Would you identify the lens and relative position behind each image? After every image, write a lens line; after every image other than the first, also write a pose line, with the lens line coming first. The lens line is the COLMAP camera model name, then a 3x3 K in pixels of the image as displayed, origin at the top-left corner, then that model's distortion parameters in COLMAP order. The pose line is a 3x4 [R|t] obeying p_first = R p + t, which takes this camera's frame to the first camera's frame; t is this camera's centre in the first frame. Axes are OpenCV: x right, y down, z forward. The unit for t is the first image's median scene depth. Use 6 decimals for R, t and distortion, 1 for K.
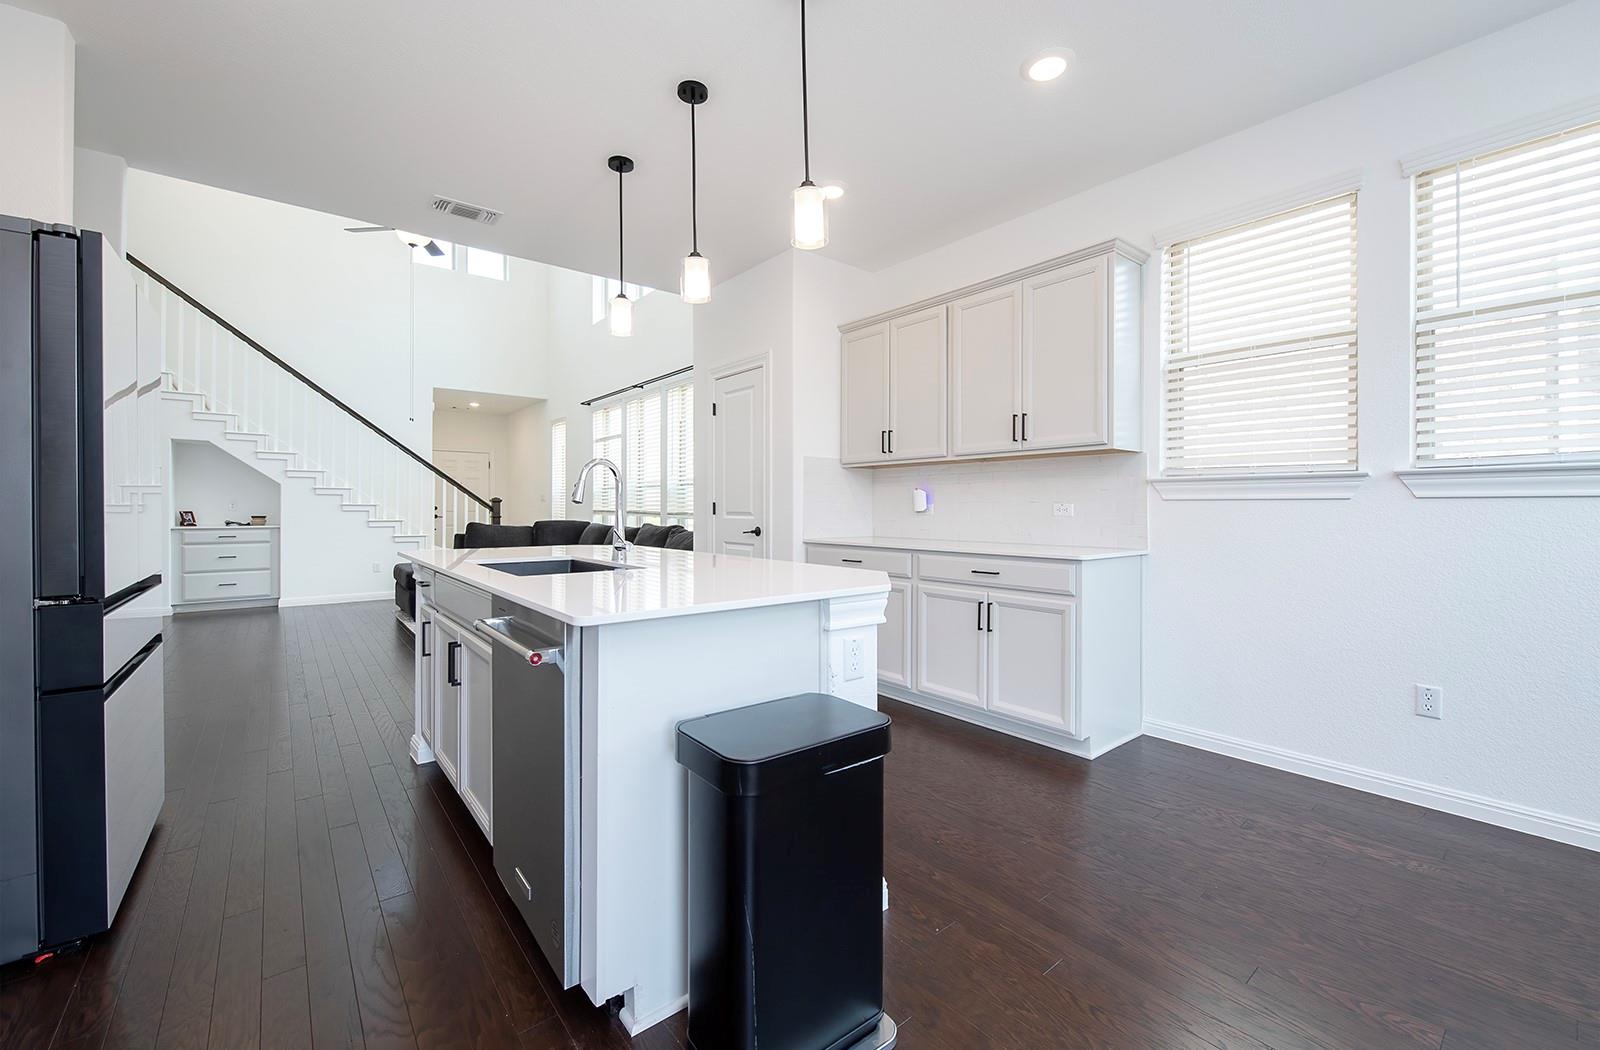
lens RADIAL K [[638.7, 0, 785.9], [0, 638.7, 512.1], [0, 0, 1]] dist [0.000526, -0.000444]
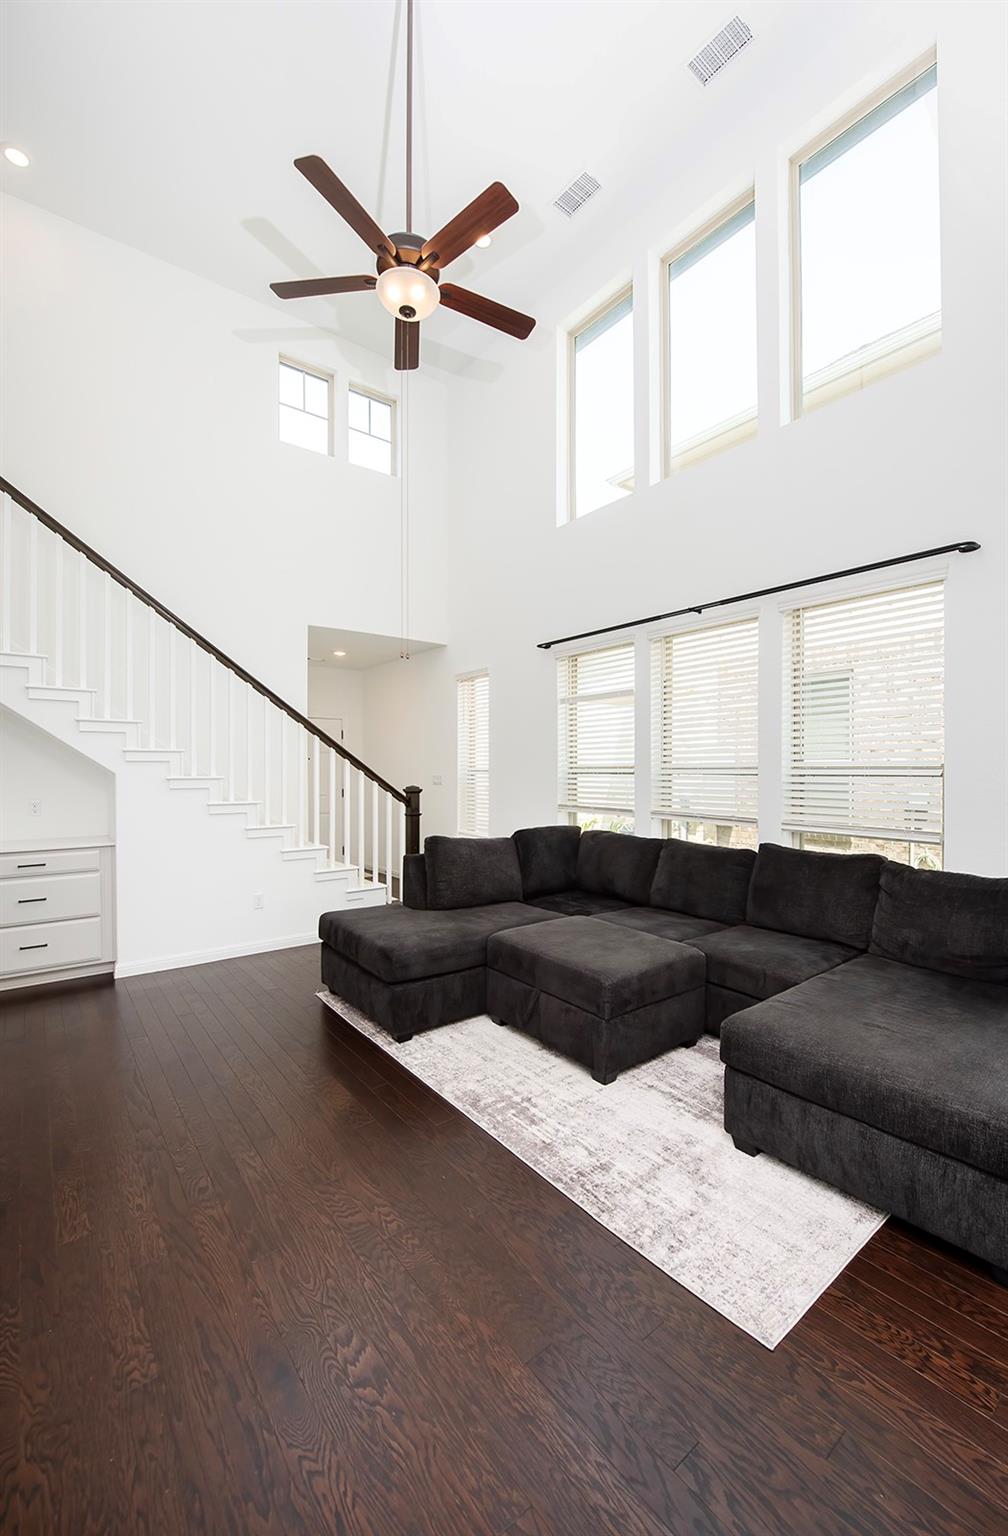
lens RADIAL K [[613.1, 0, 508.2], [0, 613.1, 778.9], [0, 0, 1]] dist [0.000526, -0.000444]
pose [[0.999986, -0.002699, -0.004465, -0.413203], [0.002737, 0.999960, 0.008558, -0.042163], [0.004442, -0.008571, 0.999953, 0.418062]]
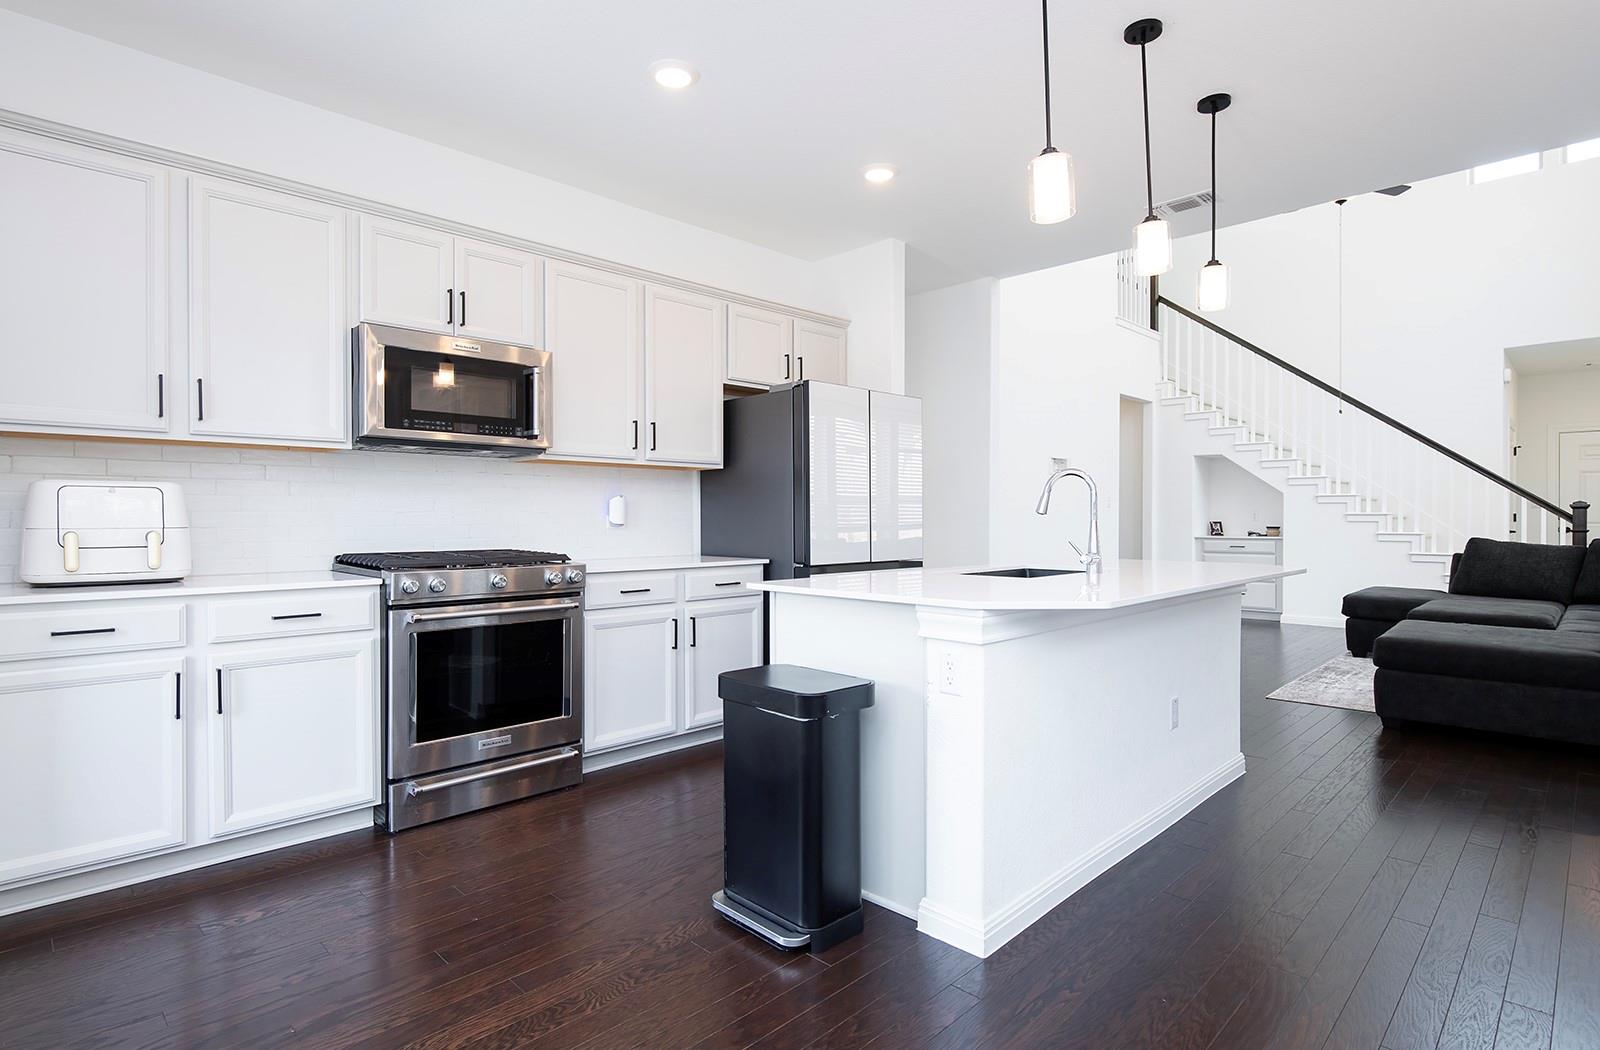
lens RADIAL K [[807.5, 0, 800.0], [0, 807.5, 525.0], [0, 0, 1]] dist [0.000897, 0.000334]
pose [[0.121641, 0.006971, -0.992550, 0.304521], [-0.003837, 0.999971, 0.006552, -0.001644], [0.992567, 0.003011, 0.121664, 0.142931]]
